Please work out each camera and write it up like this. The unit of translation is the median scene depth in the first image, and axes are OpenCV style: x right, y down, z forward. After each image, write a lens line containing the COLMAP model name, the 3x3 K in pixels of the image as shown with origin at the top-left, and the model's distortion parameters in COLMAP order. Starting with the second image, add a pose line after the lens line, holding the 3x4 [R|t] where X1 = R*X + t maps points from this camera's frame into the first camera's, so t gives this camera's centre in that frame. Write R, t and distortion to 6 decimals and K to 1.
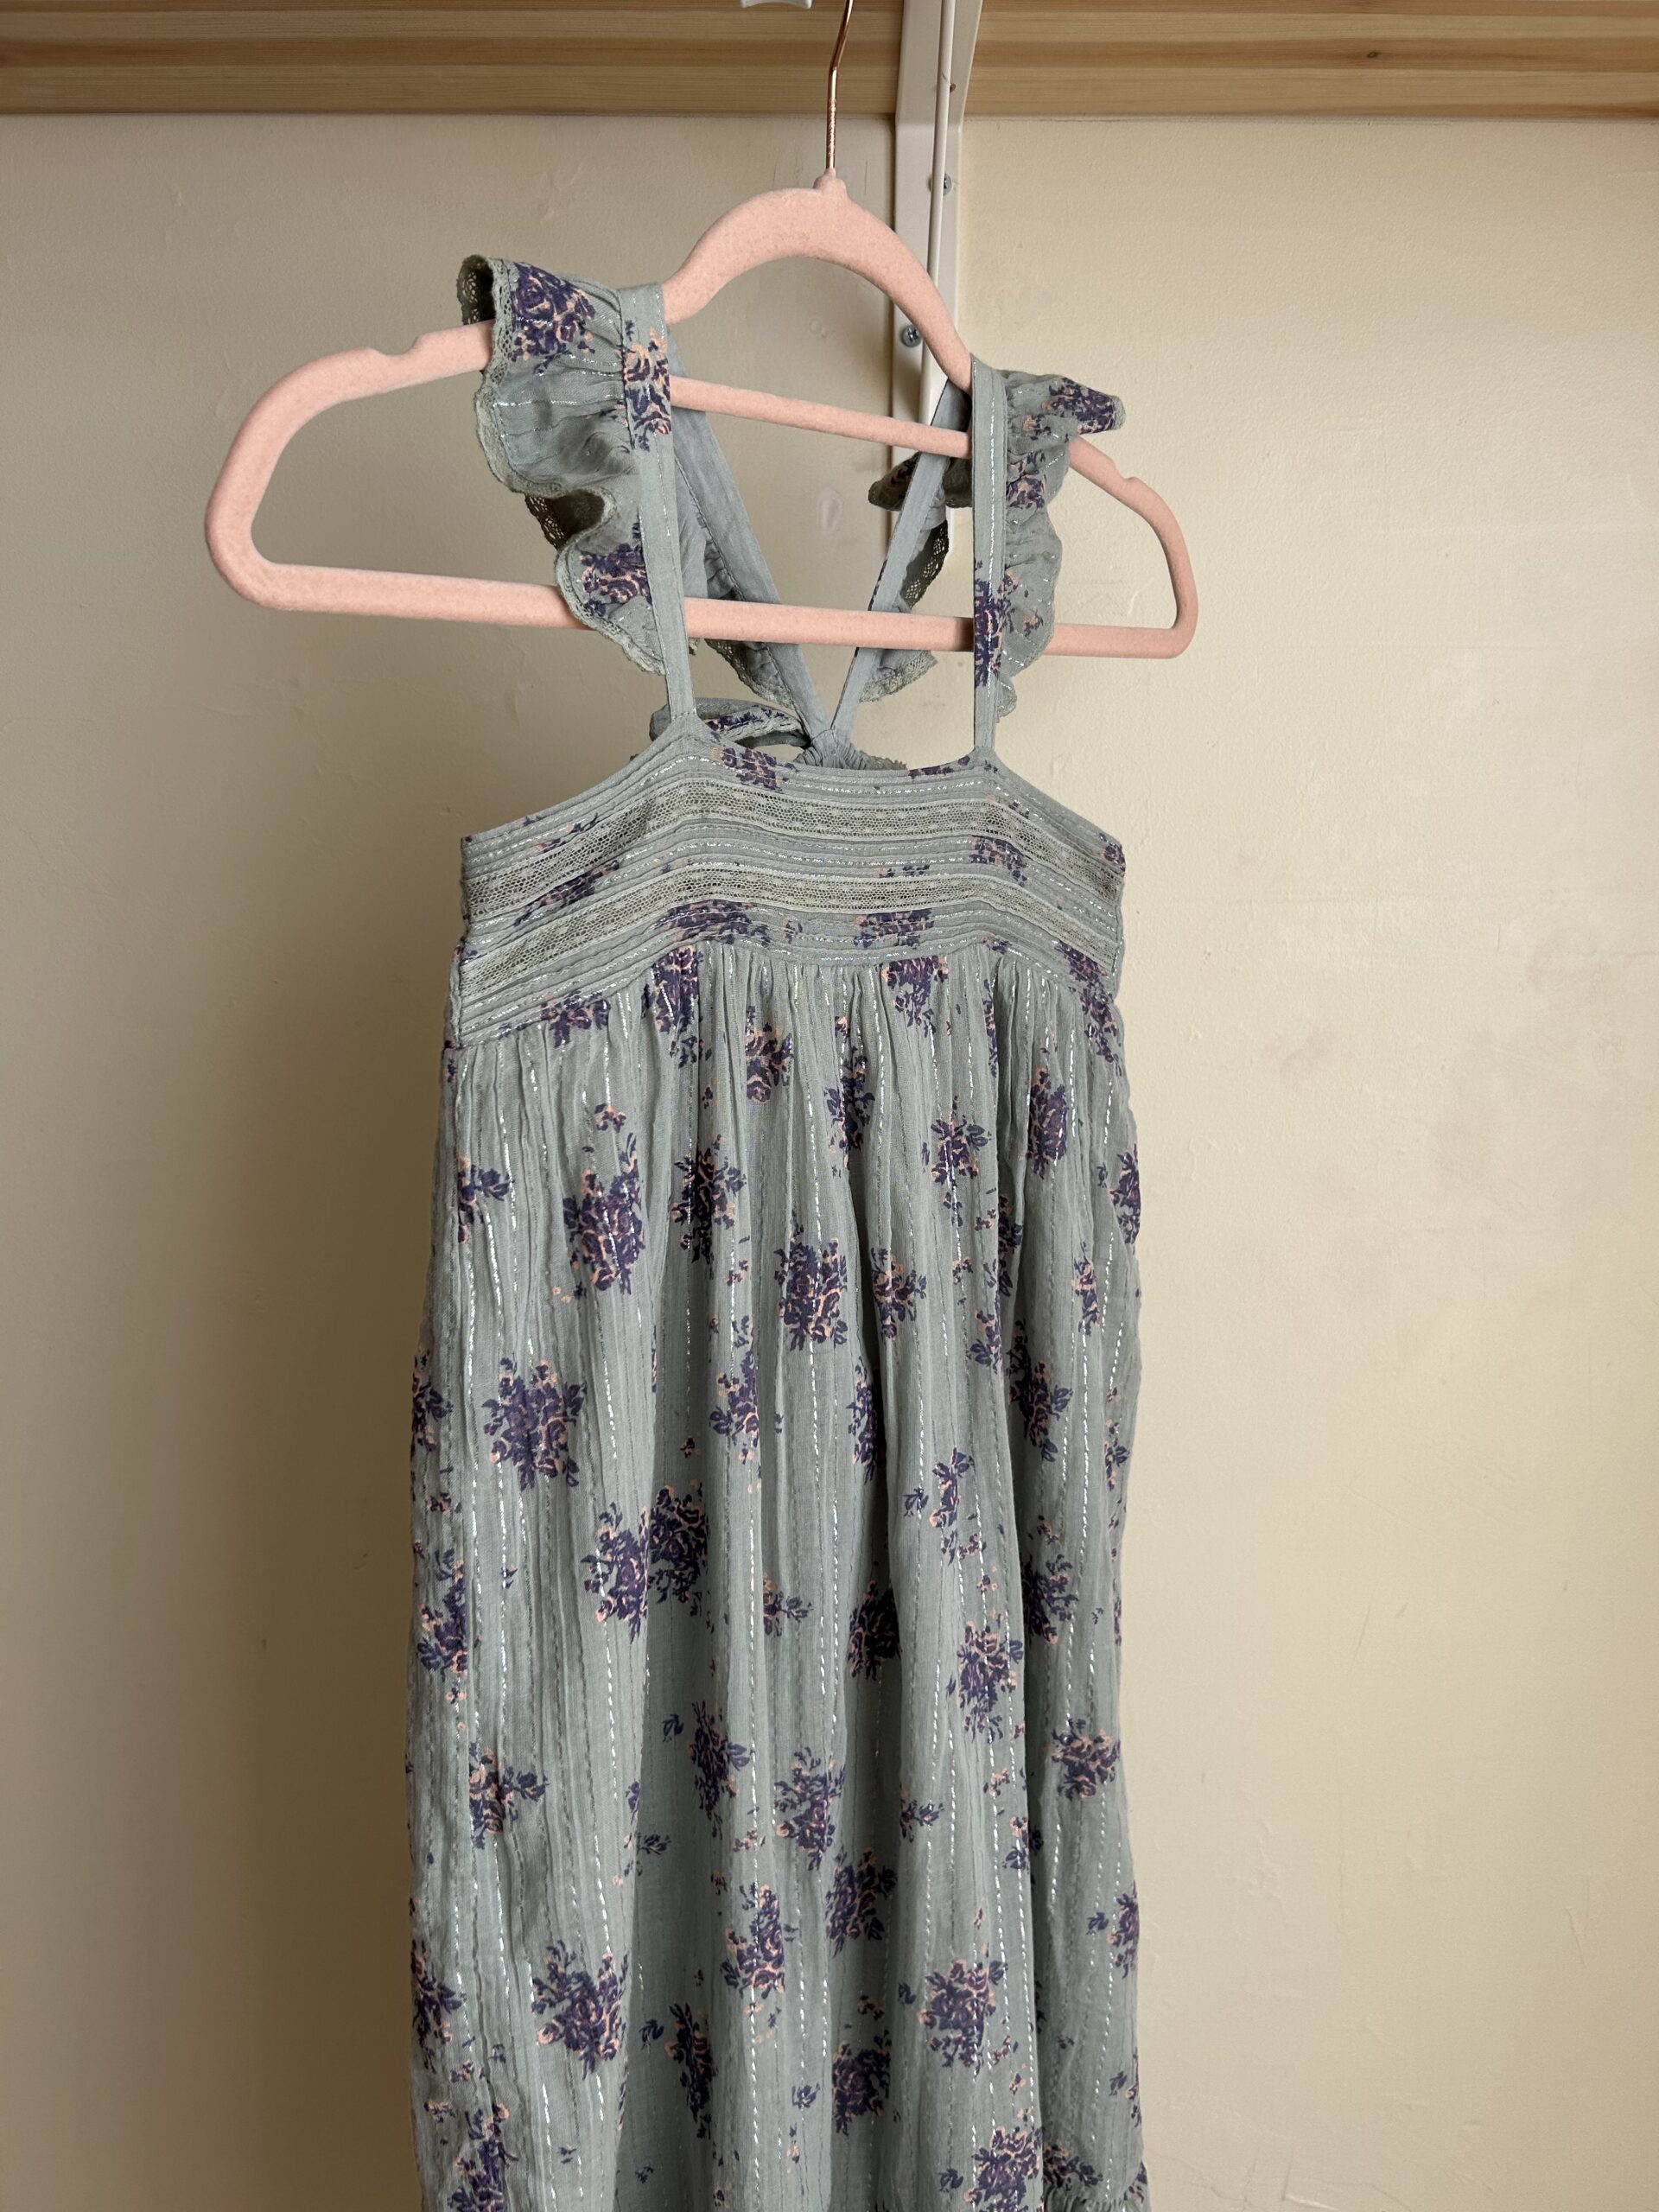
lens RADIAL K [[1660.8, 0, 835.1], [0, 1660.8, 1098.5], [0, 0, 1]] dist [0.091455, -0.162179]
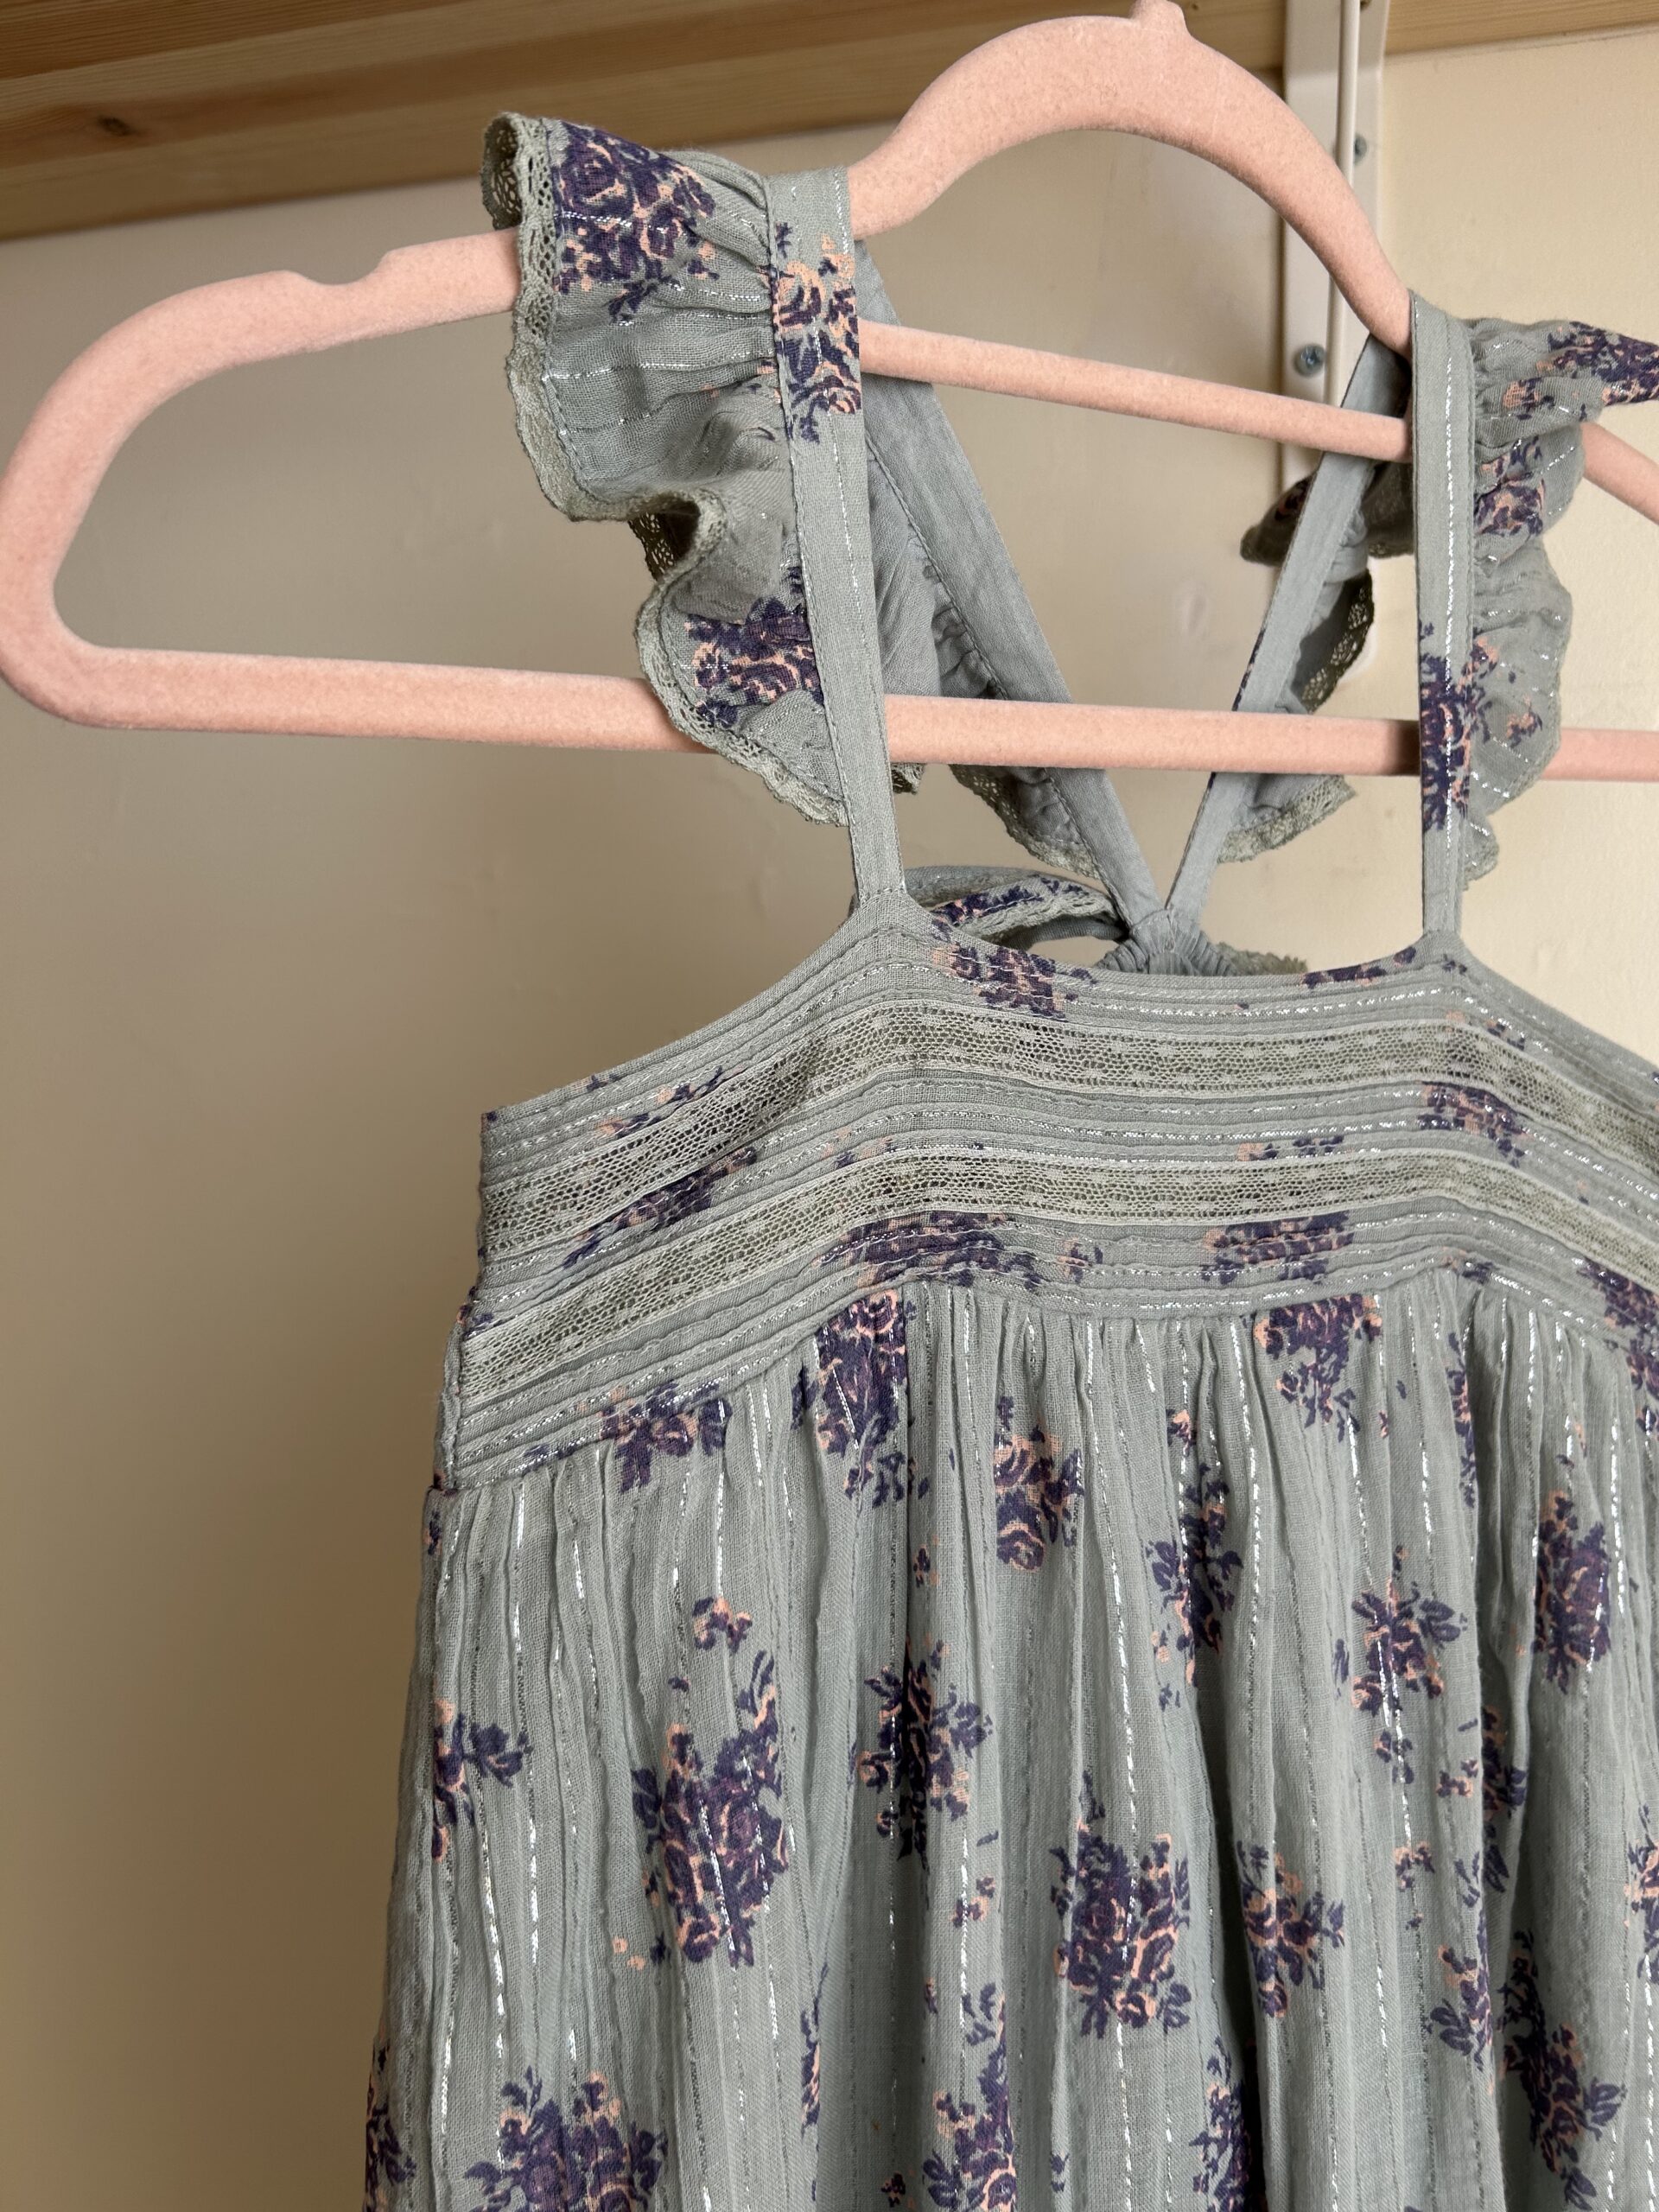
lens RADIAL K [[1613.9, 0, 819.4], [0, 1613.9, 1101.3], [0, 0, 1]] dist [0.071488, -0.118307]
pose [[0.965474, -0.001845, -0.260493, 0.031333], [-0.027082, 0.993845, -0.107414, -0.096214], [0.259088, 0.110760, 0.959482, 0.459965]]
